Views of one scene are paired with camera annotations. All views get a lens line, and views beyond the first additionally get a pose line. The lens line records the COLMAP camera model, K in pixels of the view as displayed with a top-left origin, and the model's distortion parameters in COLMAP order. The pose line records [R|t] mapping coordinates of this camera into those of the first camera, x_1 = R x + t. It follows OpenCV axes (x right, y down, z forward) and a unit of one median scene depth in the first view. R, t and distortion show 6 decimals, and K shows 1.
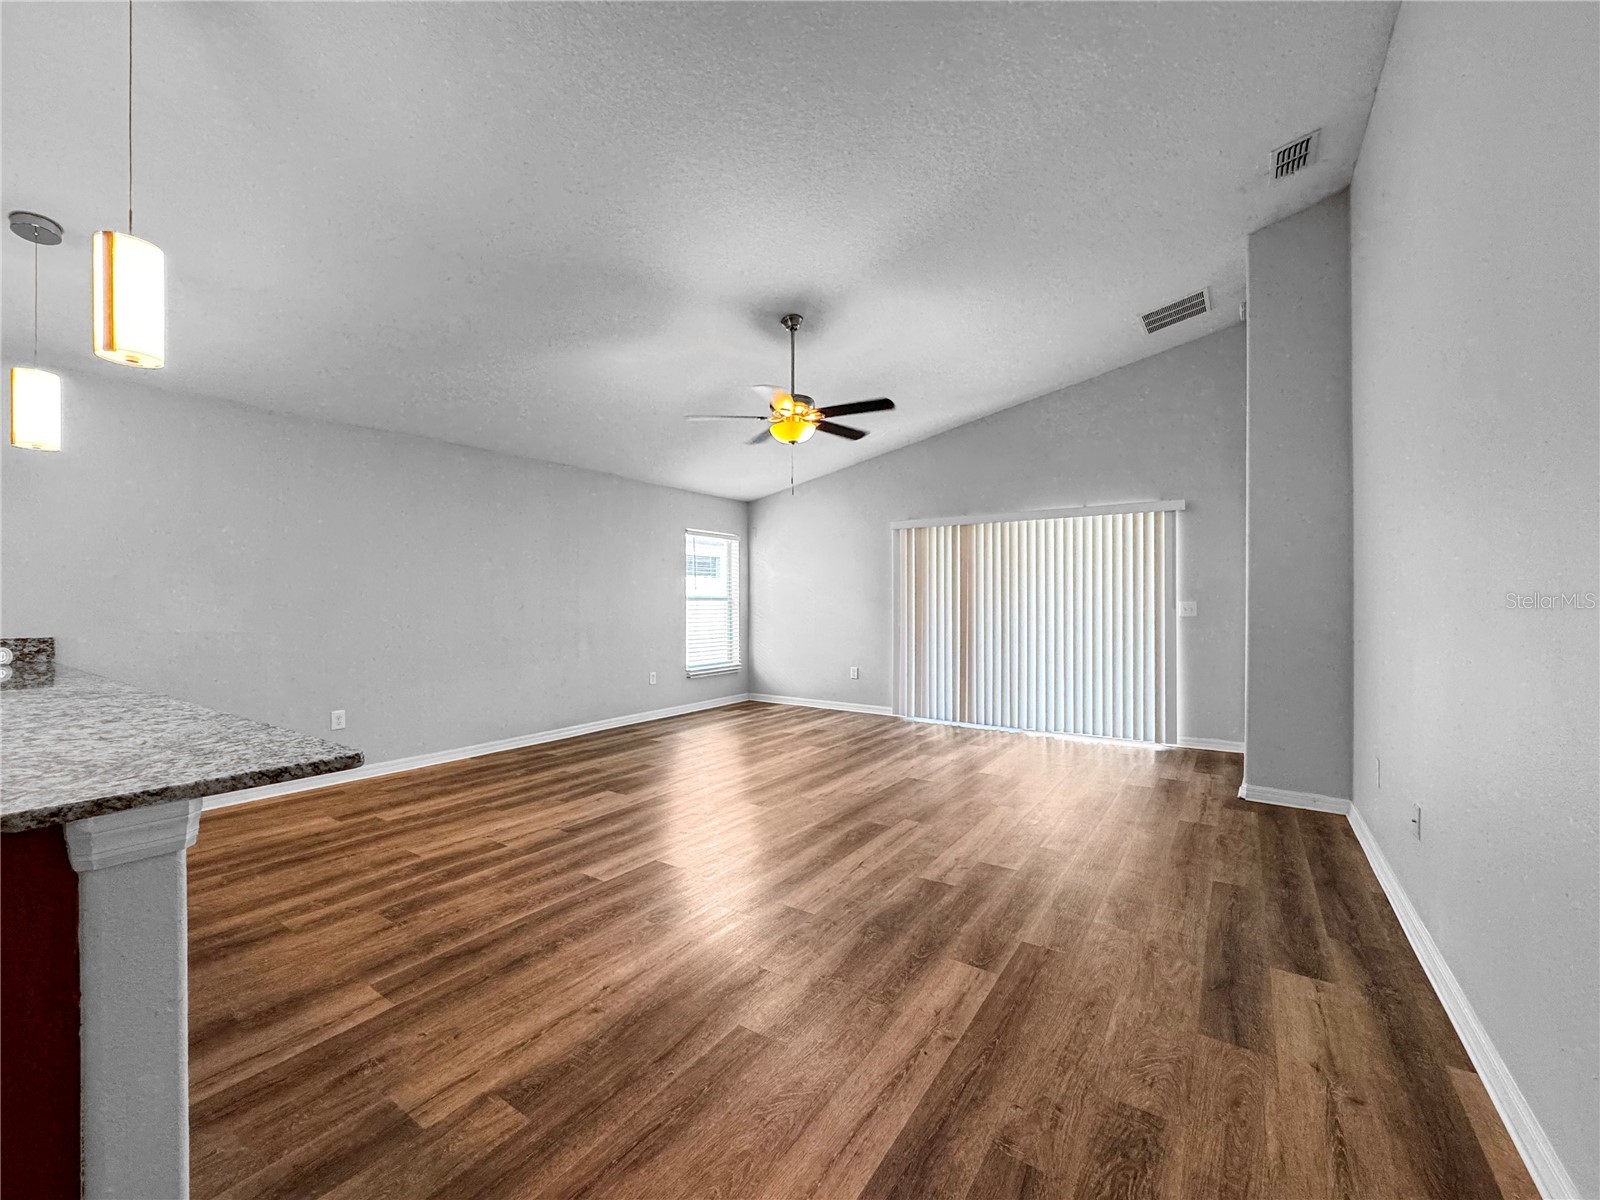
lens RADIAL K [[661.2, 0, 793.0], [0, 661.2, 604.3], [0, 0, 1]] dist [-0.000819, -0.000176]
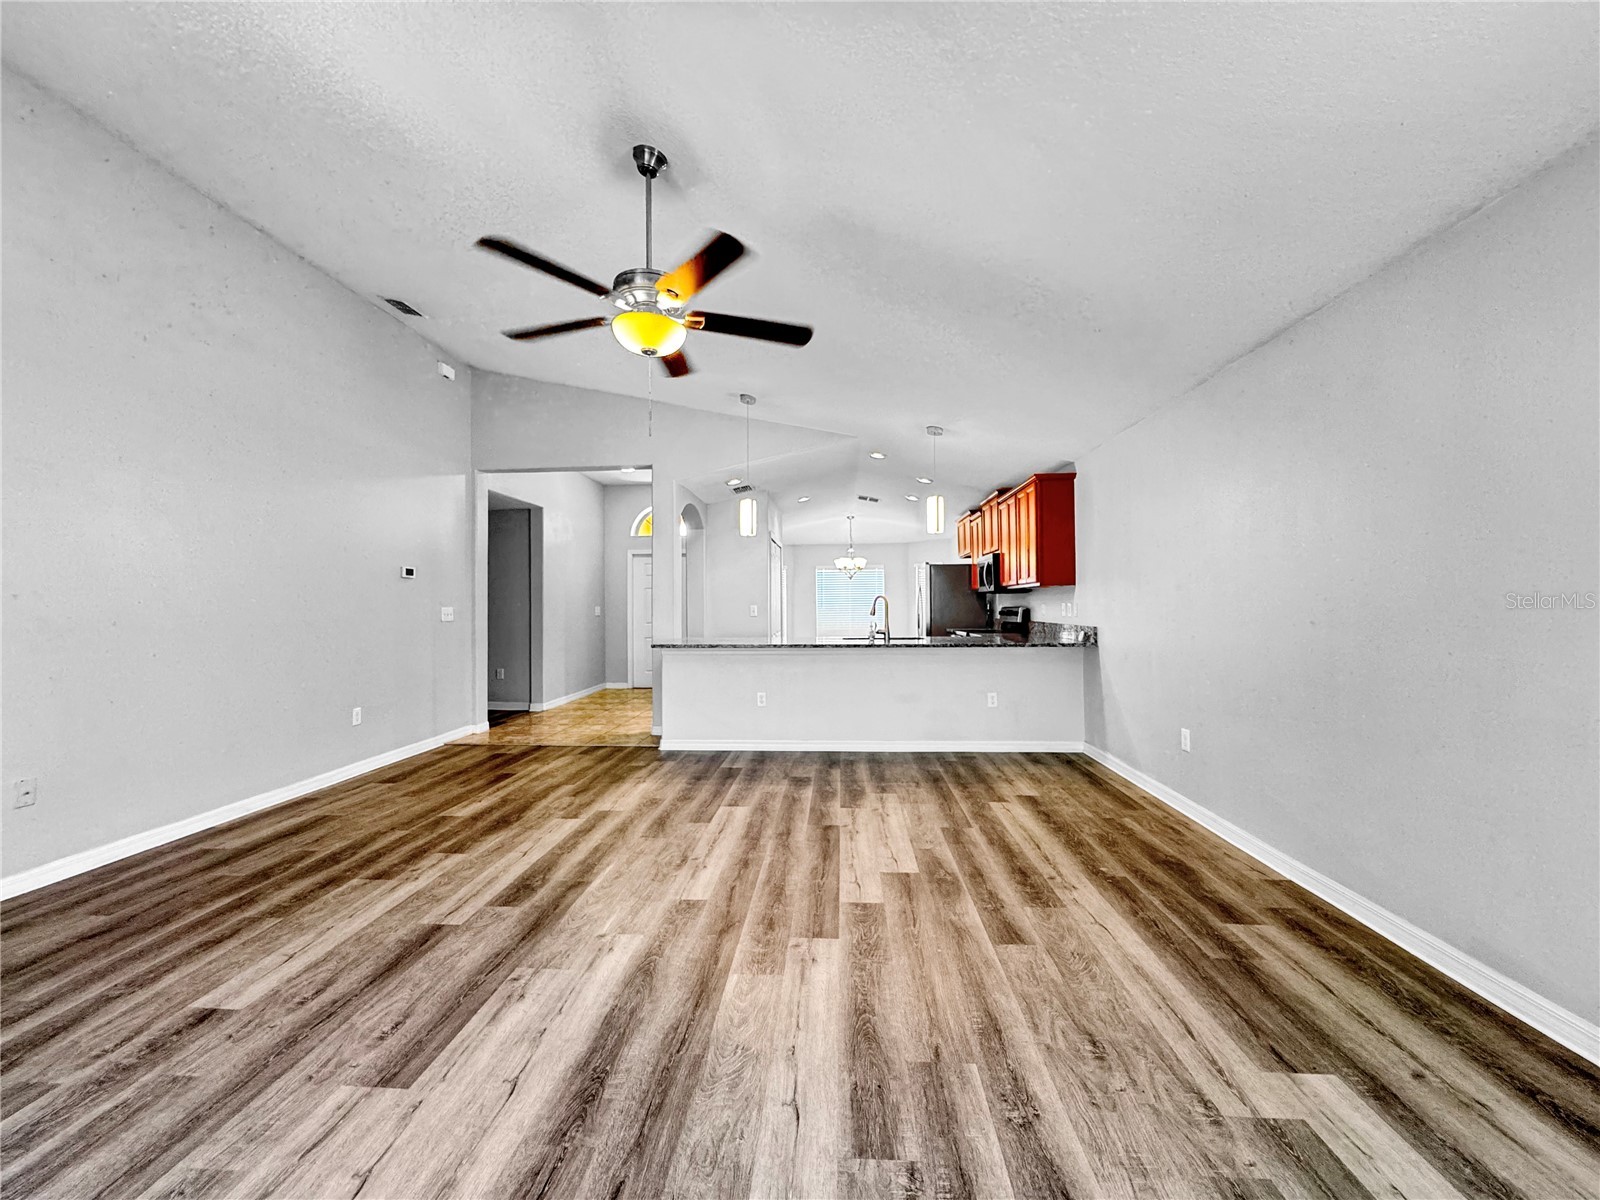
lens RADIAL K [[661.2, 0, 793.0], [0, 661.2, 604.3], [0, 0, 1]] dist [-0.000819, -0.000176]
pose [[-0.868748, 0.002803, -0.495247, 0.214962], [0.004381, 0.999988, -0.002024, -0.001453], [0.495236, -0.003928, -0.868750, 1.814818]]
